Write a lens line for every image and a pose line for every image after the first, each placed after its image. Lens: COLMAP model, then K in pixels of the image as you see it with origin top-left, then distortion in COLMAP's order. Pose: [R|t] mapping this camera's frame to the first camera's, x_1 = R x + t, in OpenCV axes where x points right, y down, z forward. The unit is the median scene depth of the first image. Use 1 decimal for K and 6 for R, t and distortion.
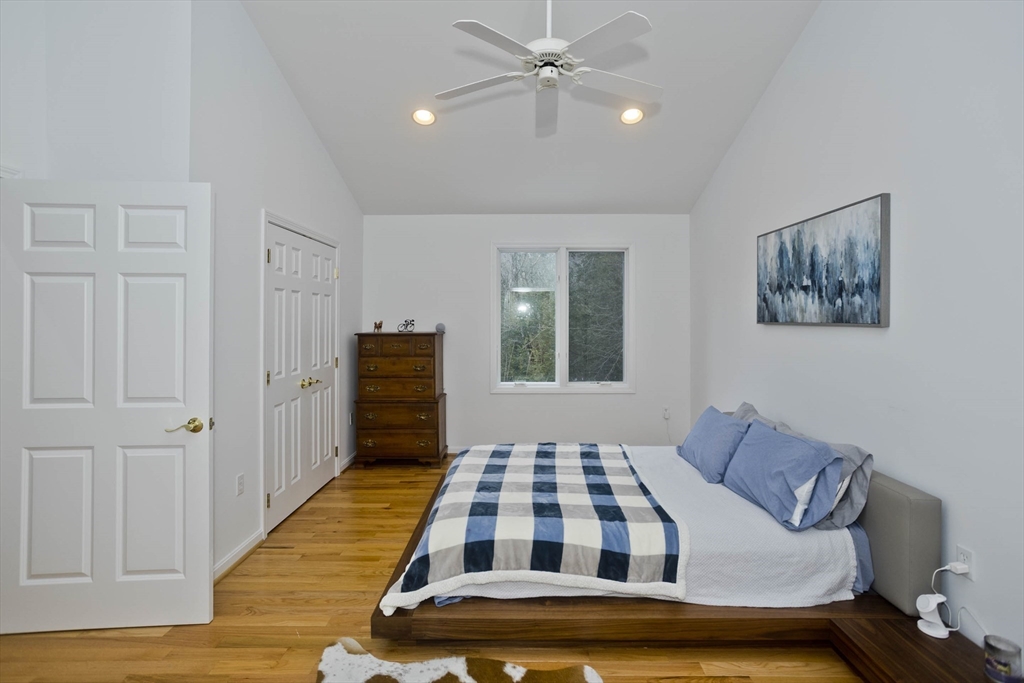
lens RADIAL K [[578.1, 0, 402.0], [0, 578.1, 315.9], [0, 0, 1]] dist [-0.023991, 0.000451]
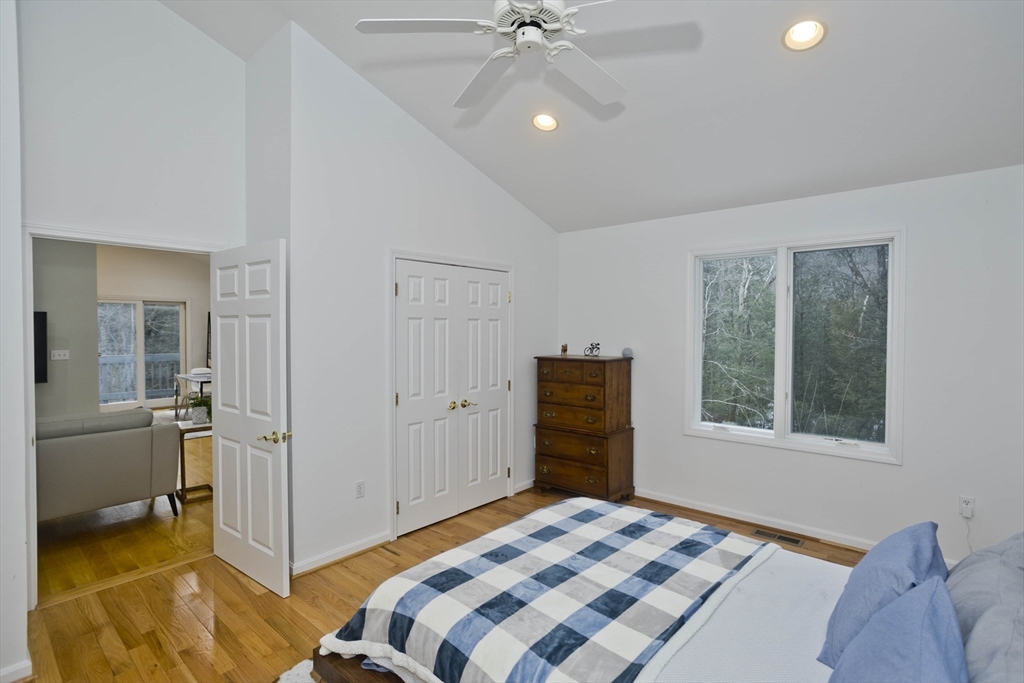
lens RADIAL K [[503.5, 0, 508.2], [0, 503.5, 331.7], [0, 0, 1]] dist [-0.052782, 0.034161]
pose [[0.766156, 0.005275, -0.642633, 0.438933], [0.013923, 0.999595, 0.024804, -0.034517], [0.642504, -0.027951, 0.765773, 0.316098]]
